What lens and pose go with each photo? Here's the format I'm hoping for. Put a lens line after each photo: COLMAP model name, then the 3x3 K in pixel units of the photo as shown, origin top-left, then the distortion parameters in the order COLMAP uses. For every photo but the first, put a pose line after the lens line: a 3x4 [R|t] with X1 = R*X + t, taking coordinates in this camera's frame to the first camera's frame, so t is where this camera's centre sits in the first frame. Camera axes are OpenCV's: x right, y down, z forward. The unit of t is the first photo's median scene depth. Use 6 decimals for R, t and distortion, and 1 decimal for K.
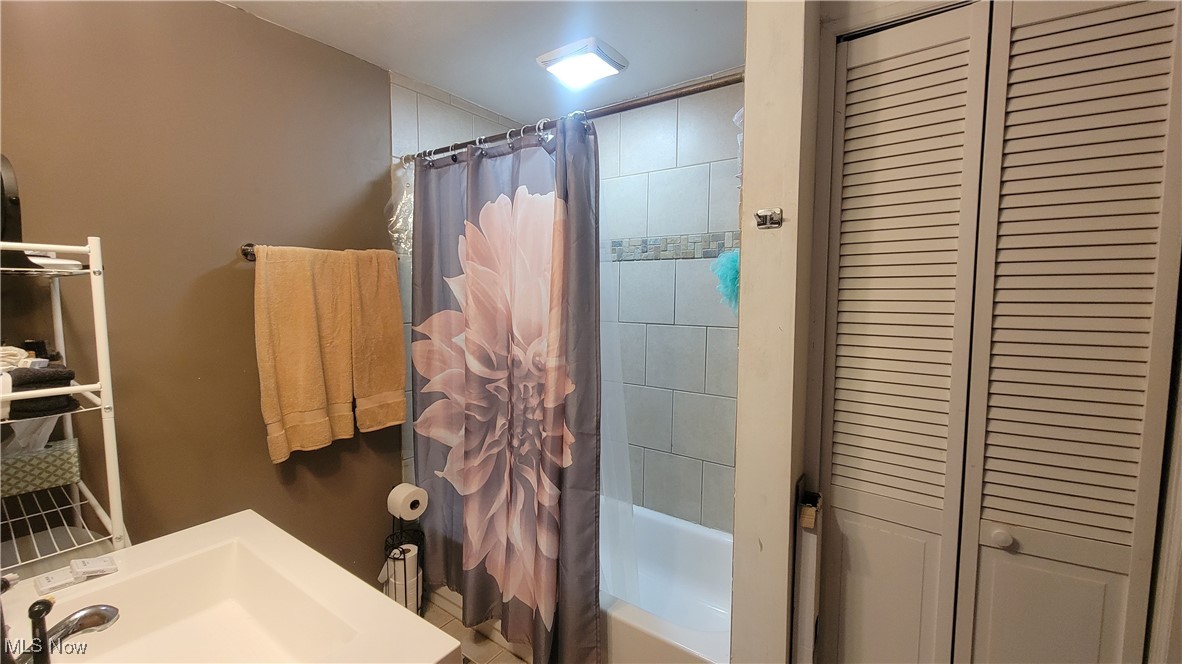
lens RADIAL K [[467.6, 0, 591.0], [0, 467.6, 332.0], [0, 0, 1]] dist [0.000361, 0.000048]
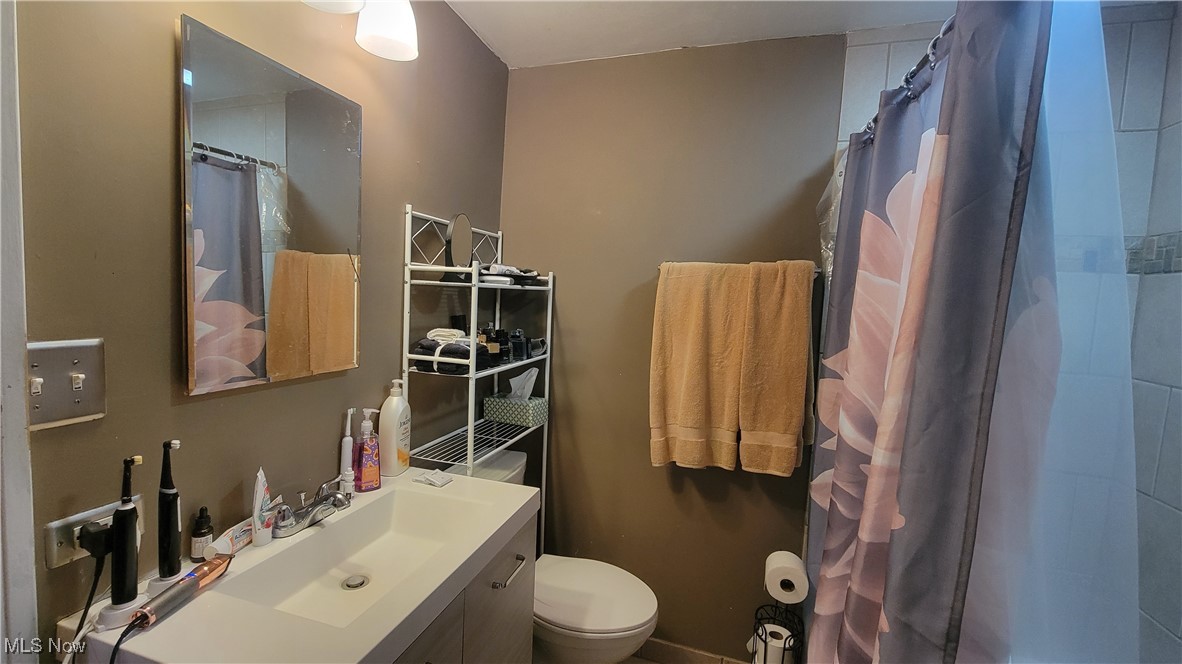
lens RADIAL K [[477.9, 0, 591.0], [0, 477.9, 332.0], [0, 0, 1]] dist [-0.000665, -0.000371]
pose [[0.336254, 0.084288, -0.937992, 0.248788], [-0.124937, 0.991176, 0.044279, -0.047416], [0.933447, 0.102301, 0.343818, 0.424439]]
